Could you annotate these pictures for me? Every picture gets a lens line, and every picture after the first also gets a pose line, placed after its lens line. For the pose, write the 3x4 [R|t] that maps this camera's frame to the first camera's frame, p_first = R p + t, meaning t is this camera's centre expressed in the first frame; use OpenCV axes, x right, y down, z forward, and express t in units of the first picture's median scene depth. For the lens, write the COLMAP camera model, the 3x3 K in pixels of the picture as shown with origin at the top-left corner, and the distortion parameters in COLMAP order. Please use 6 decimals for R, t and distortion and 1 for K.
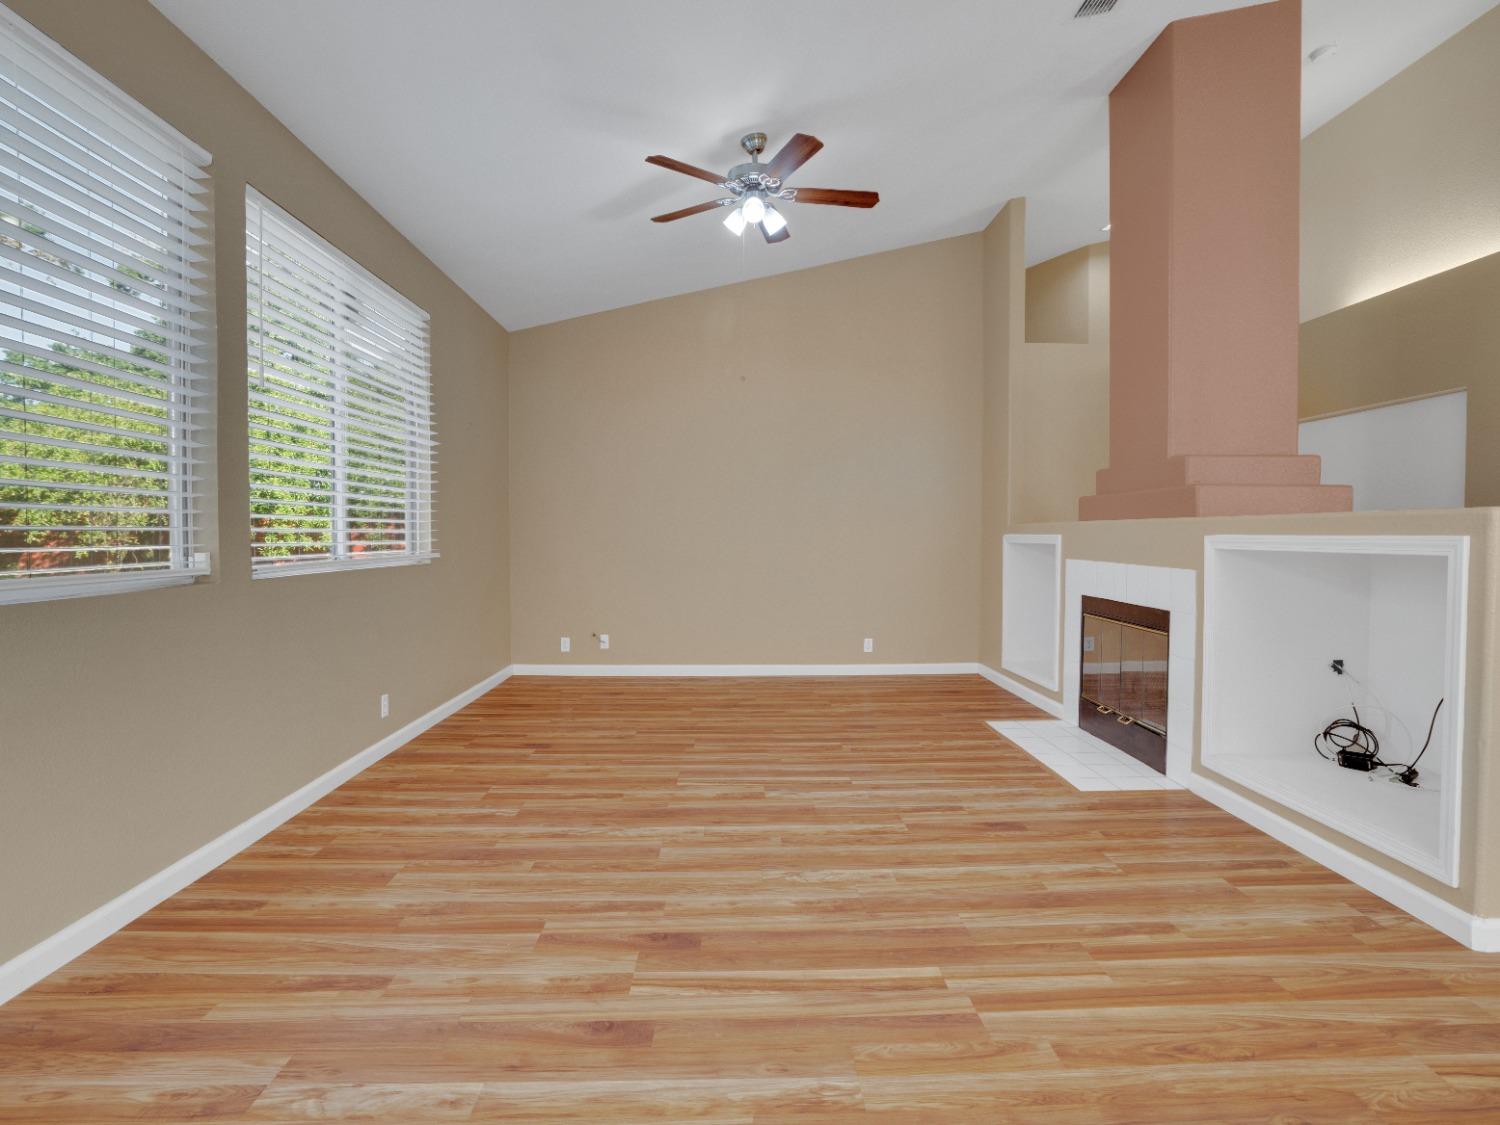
lens RADIAL K [[726.8, 0, 750.0], [0, 726.8, 562.5], [0, 0, 1]] dist [-0.017913, -0.000398]
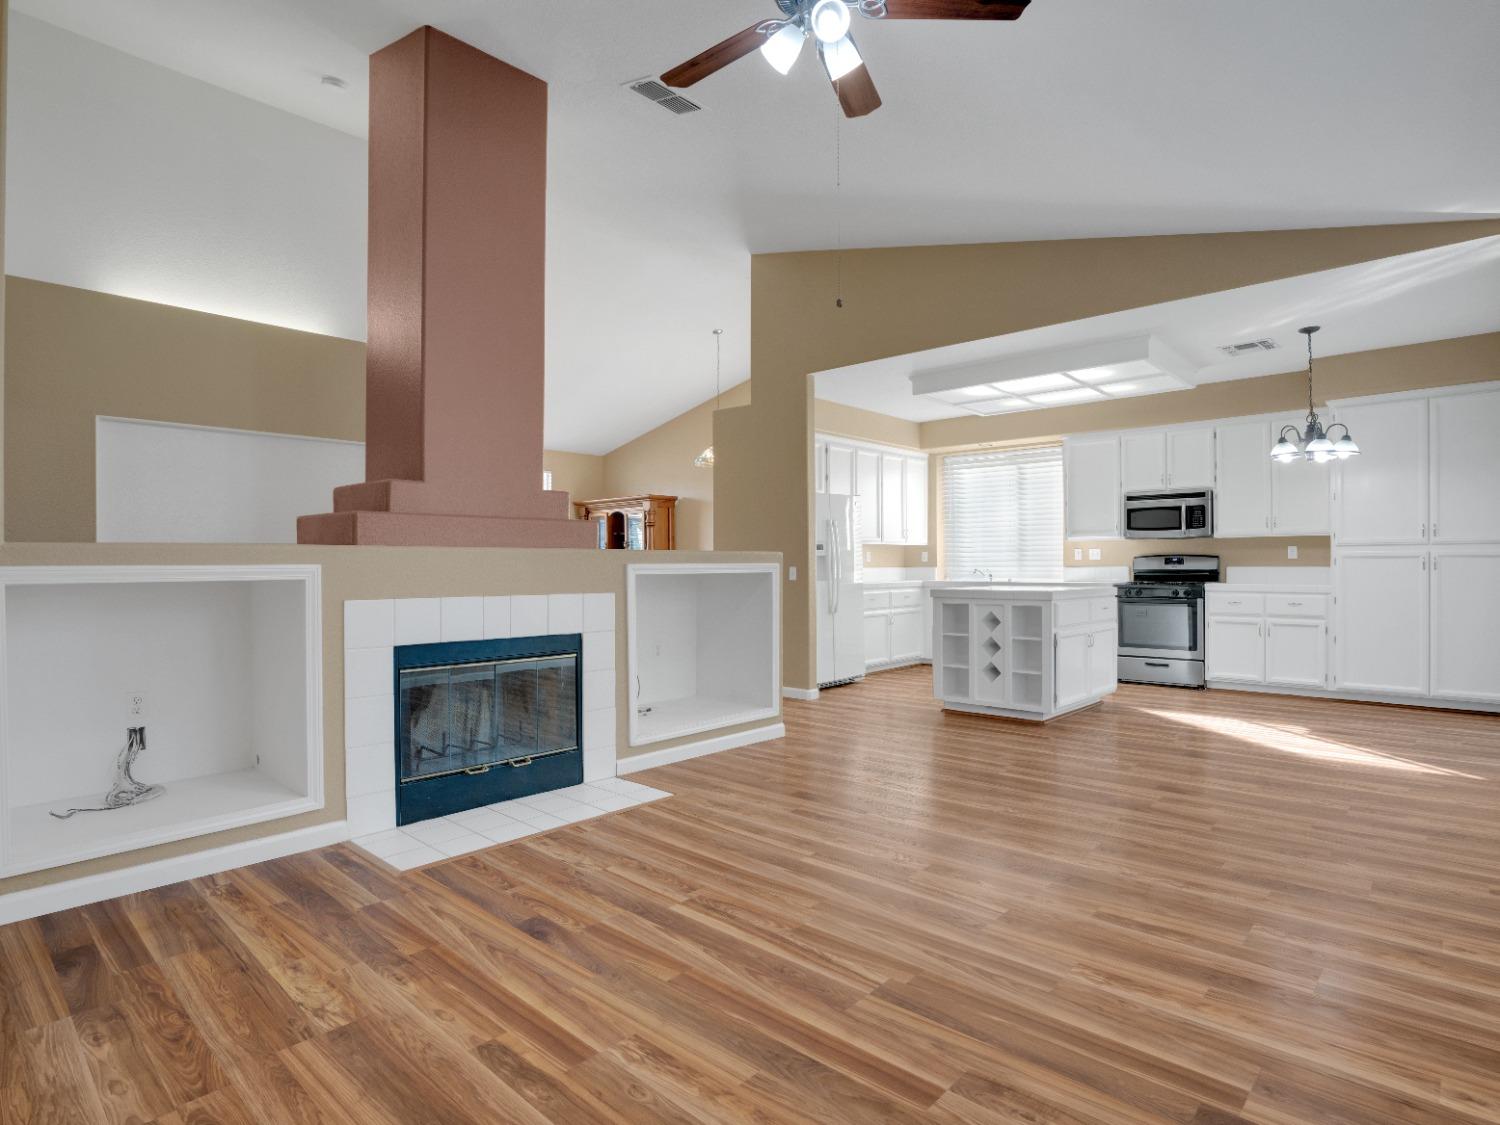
lens RADIAL K [[804.6, 0, 750.0], [0, 804.6, 562.5], [0, 0, 1]] dist [-0.002371, -0.000973]
pose [[-0.703647, 0.003148, 0.710543, -0.511854], [0.030305, 0.999213, 0.025584, -0.069863], [-0.709903, 0.039536, -0.703189, 1.816287]]
